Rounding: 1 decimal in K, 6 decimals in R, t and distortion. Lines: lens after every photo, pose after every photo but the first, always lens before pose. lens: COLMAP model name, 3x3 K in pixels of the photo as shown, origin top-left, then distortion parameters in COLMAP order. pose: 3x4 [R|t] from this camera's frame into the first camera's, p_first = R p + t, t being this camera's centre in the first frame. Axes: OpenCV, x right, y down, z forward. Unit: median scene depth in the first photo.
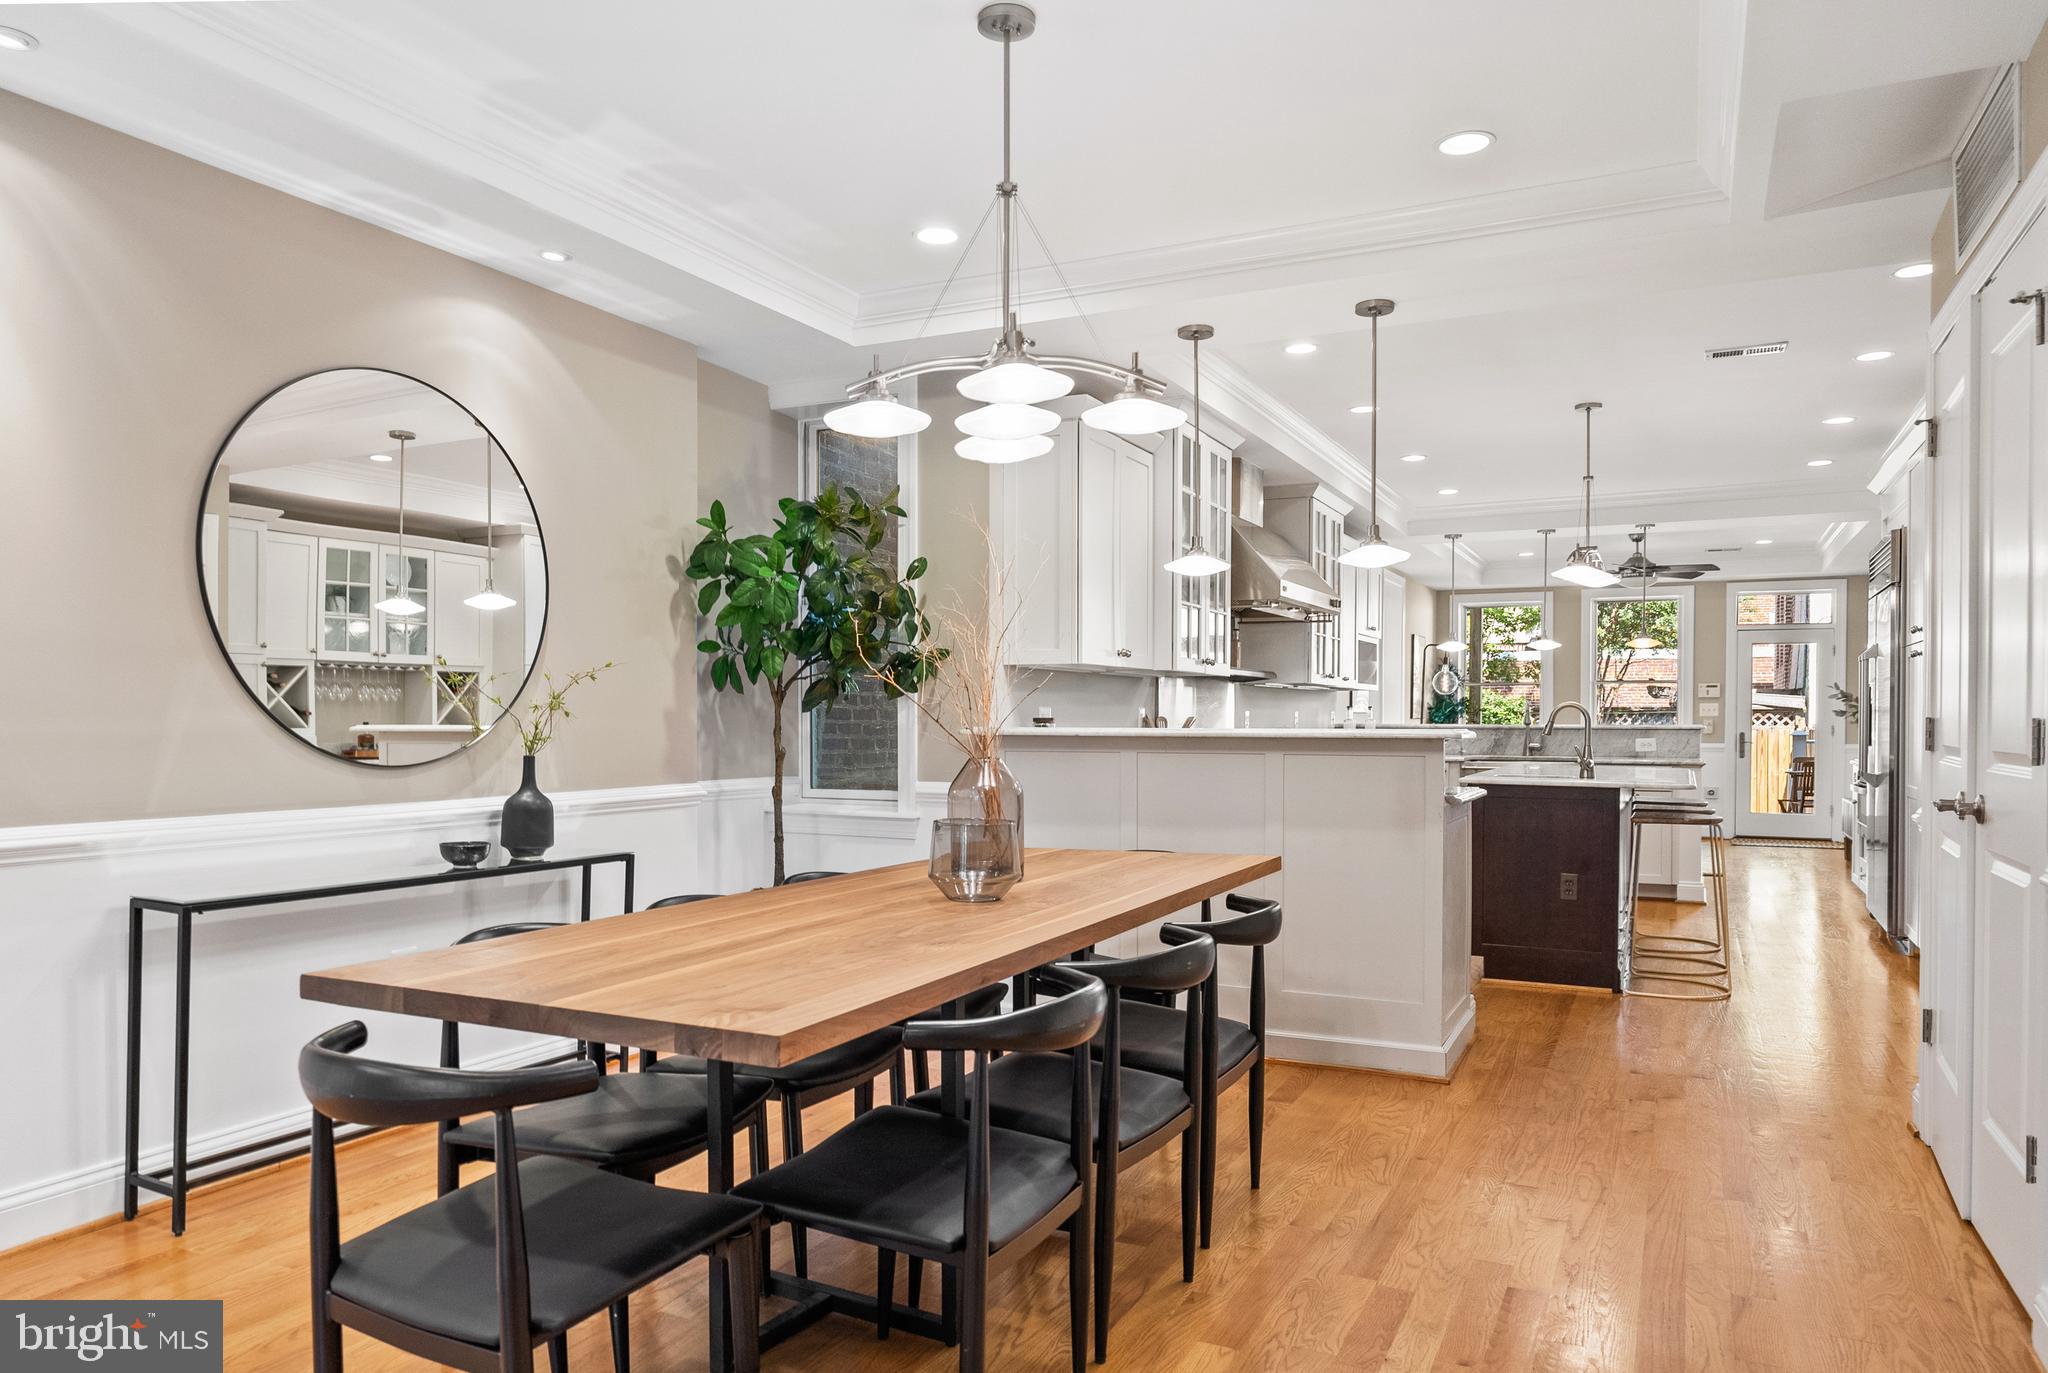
lens RADIAL K [[1328.7, 0, 1024.3], [0, 1328.7, 735.9], [0, 0, 1]] dist [-0.000819, -0.000550]
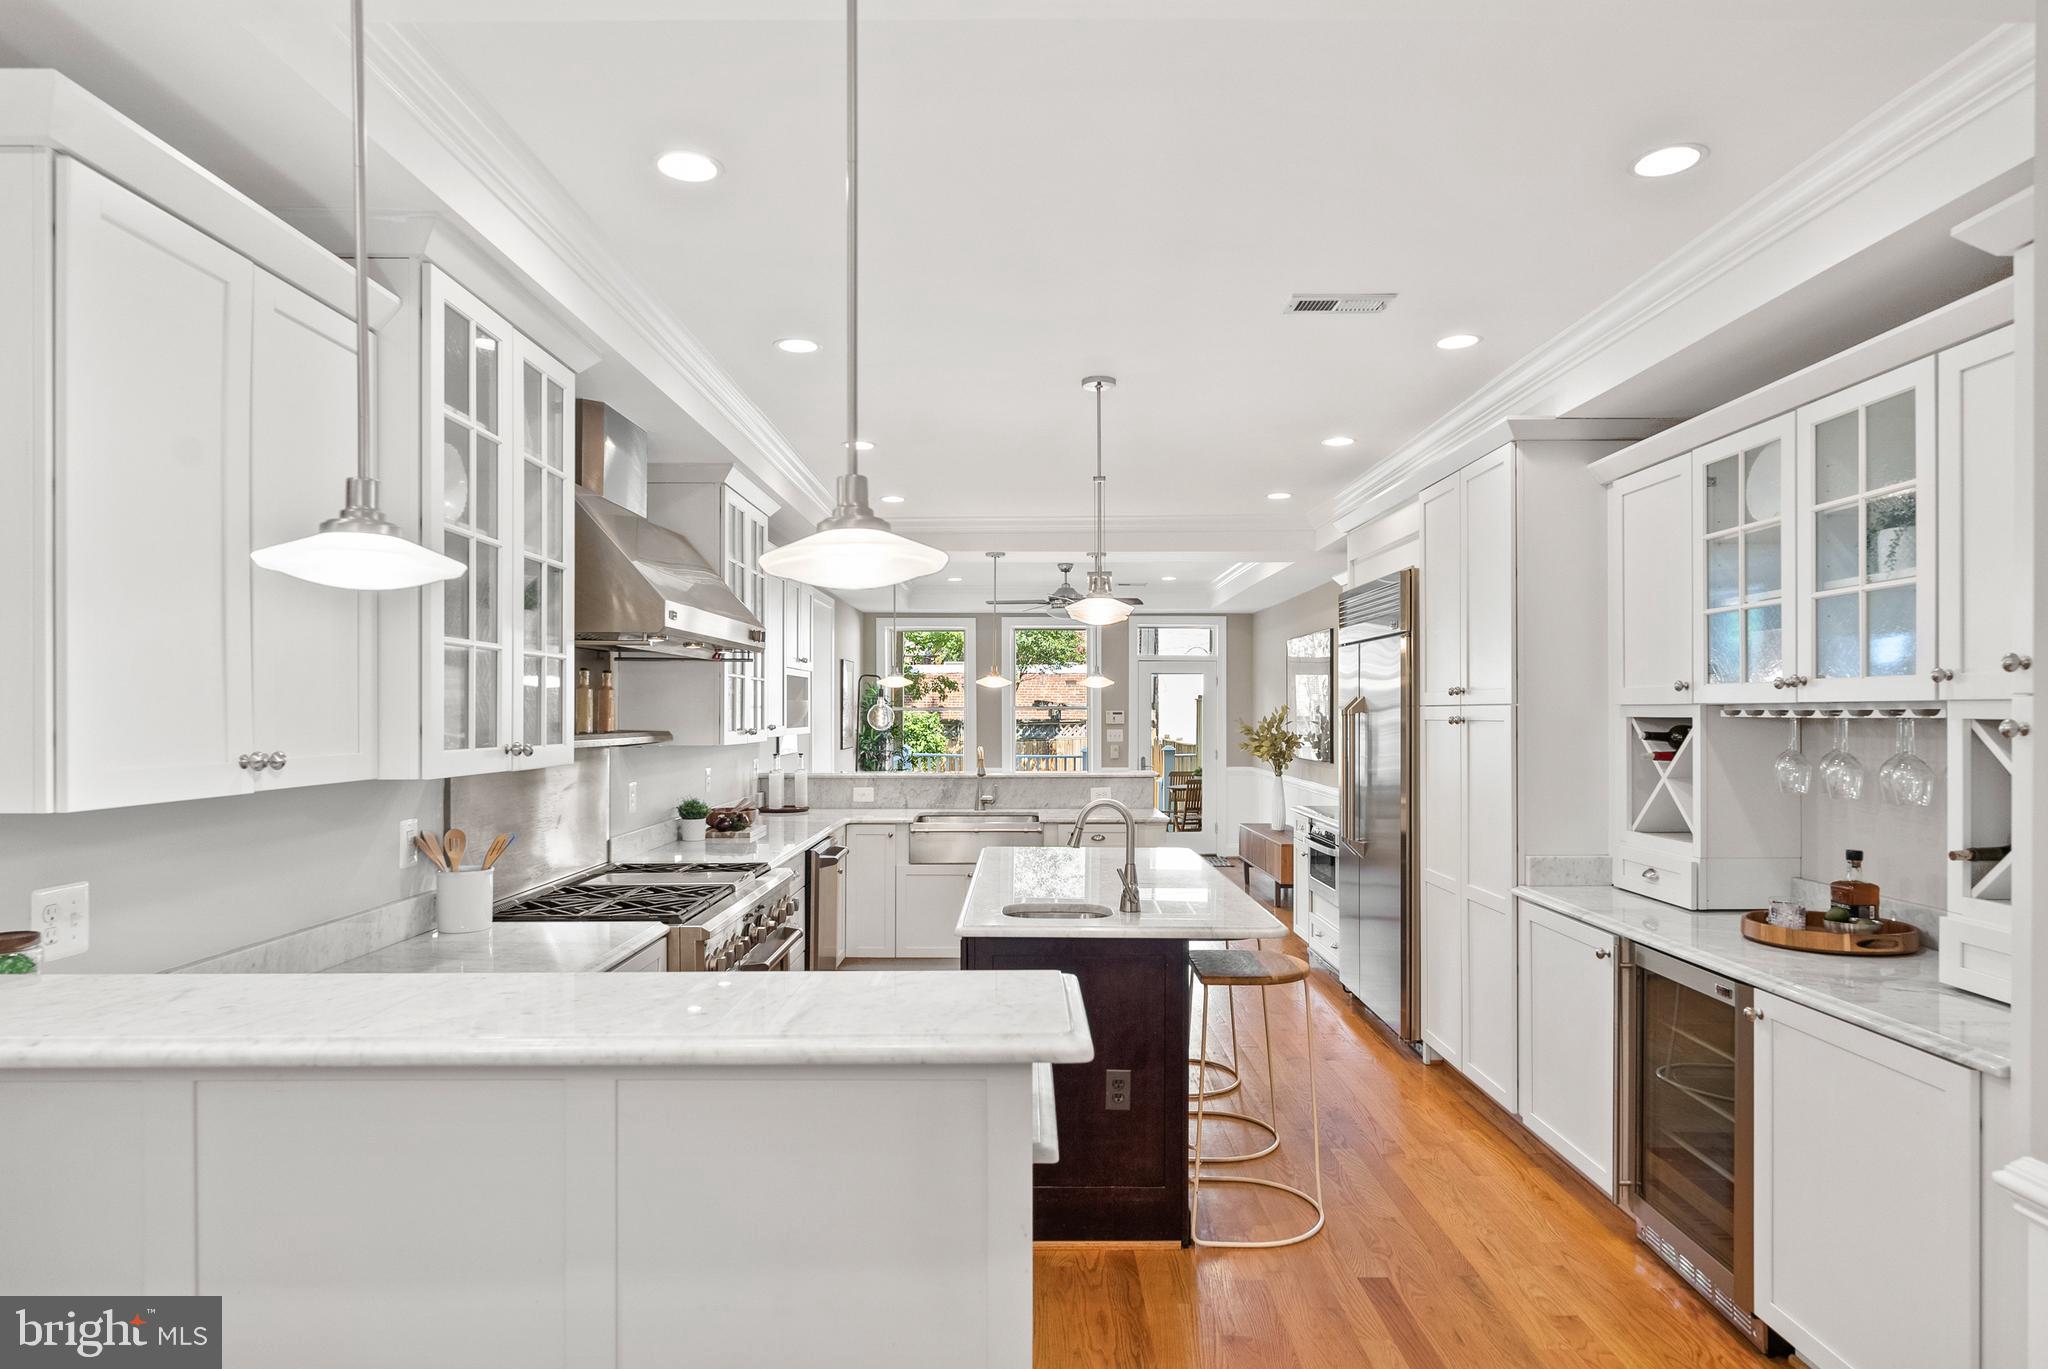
lens RADIAL K [[1100.6, 0, 1025.4], [0, 1100.6, 702.5], [0, 0, 1]] dist [-0.002938, -0.000184]
pose [[0.893215, -0.002643, 0.449623, 0.100868], [0.011460, 0.999792, -0.016890, -0.053674], [-0.449485, 0.020239, 0.893059, 0.424498]]
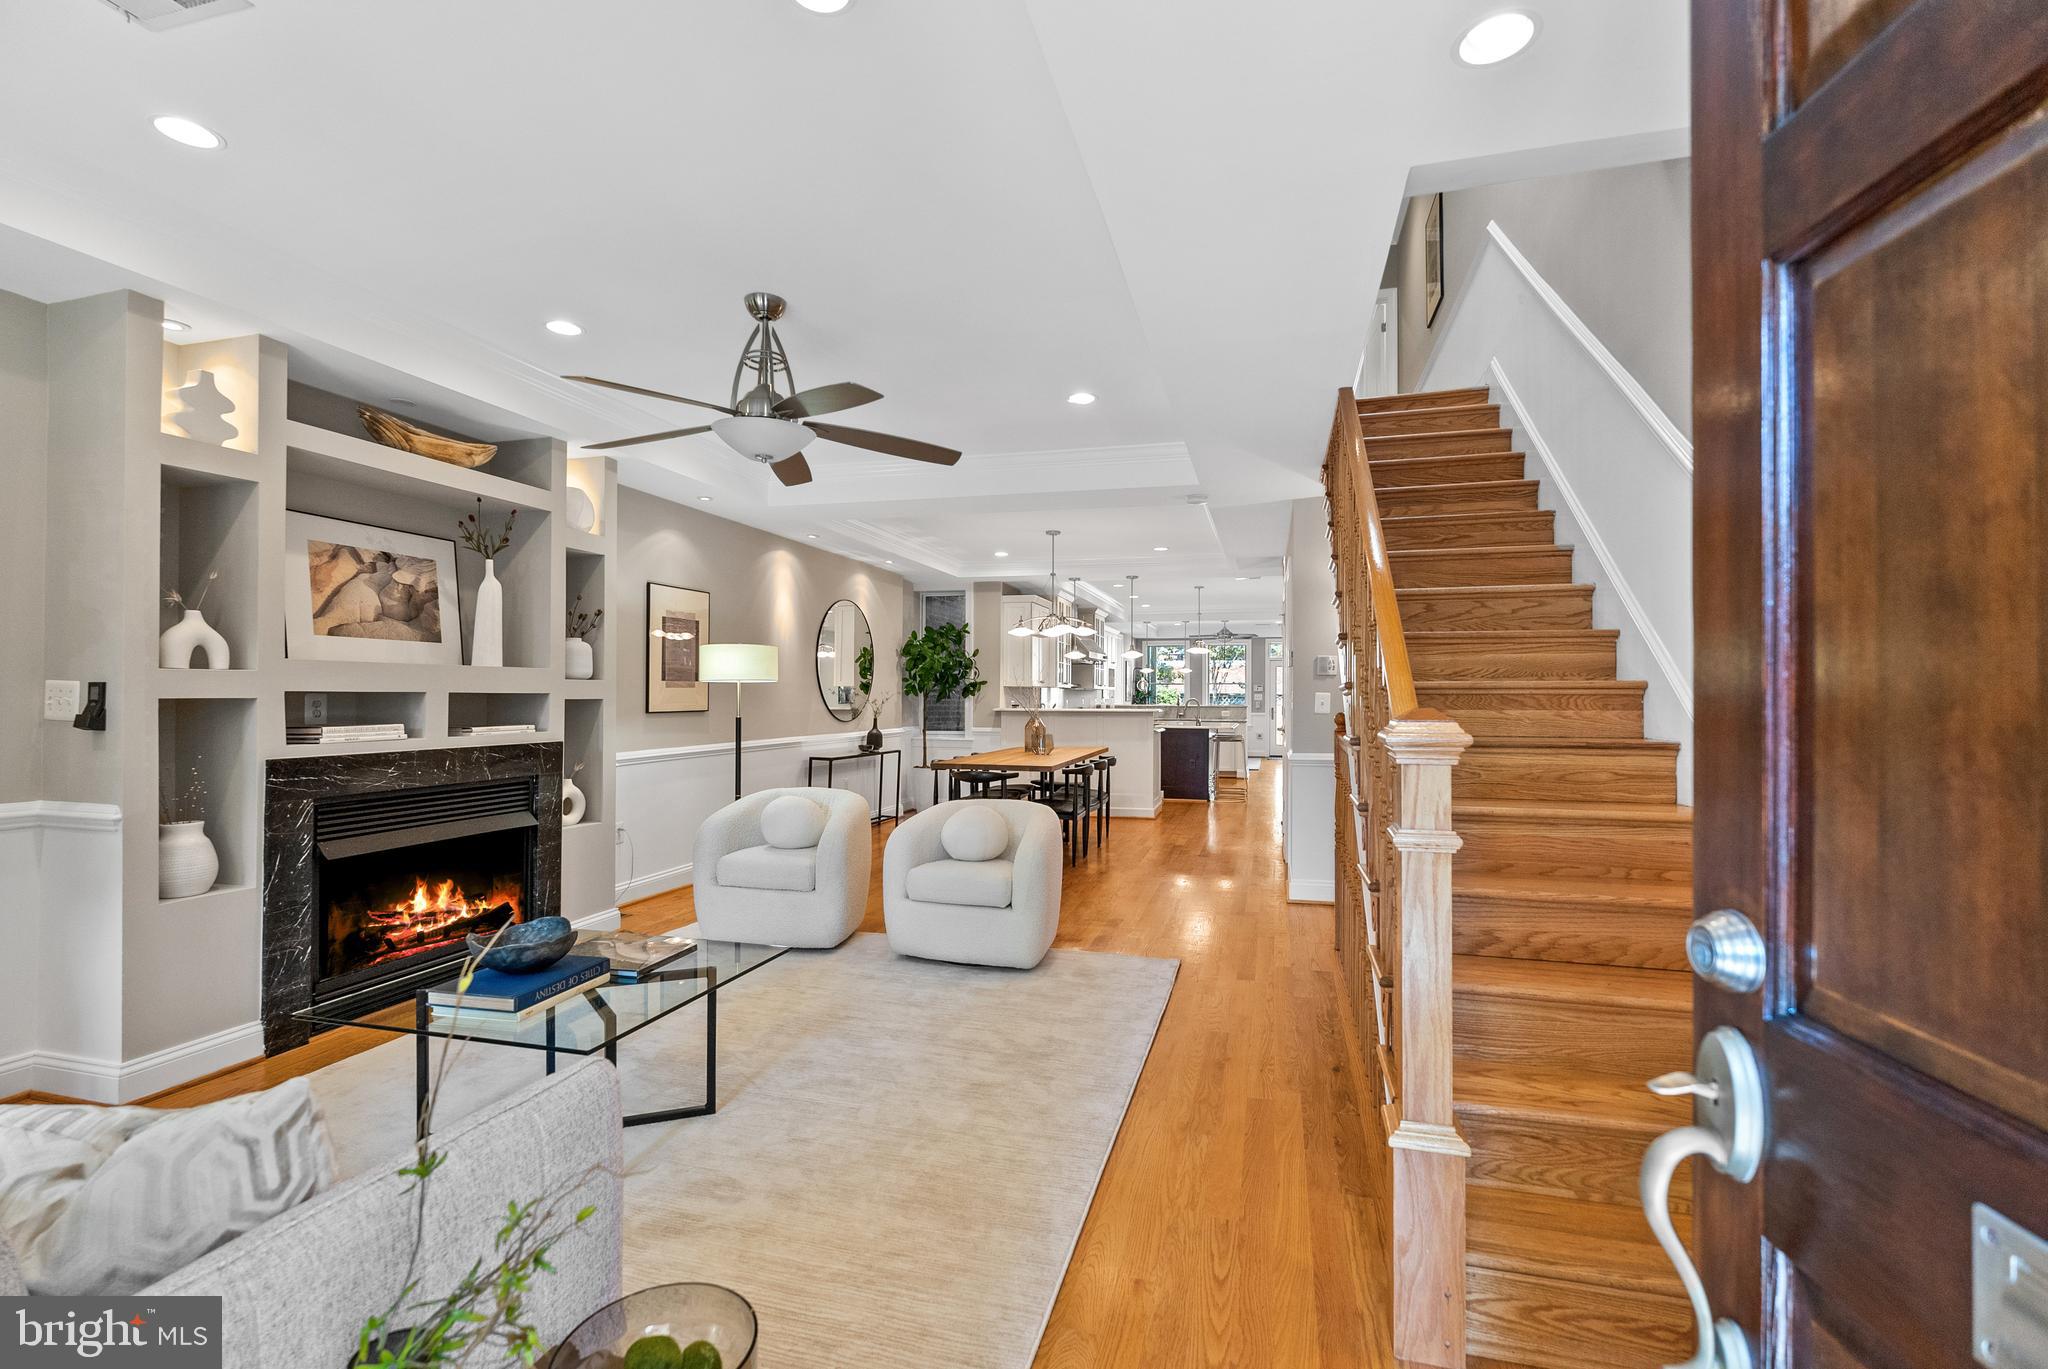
lens RADIAL K [[926.1, 0, 1022.3], [0, 926.1, 687.4], [0, 0, 1]] dist [0.003960, 0.000919]
pose [[0.981226, 0.005993, 0.192768, -0.253935], [-0.002138, 0.999794, -0.020202, -0.007877], [-0.192849, 0.019410, 0.981036, -0.678481]]
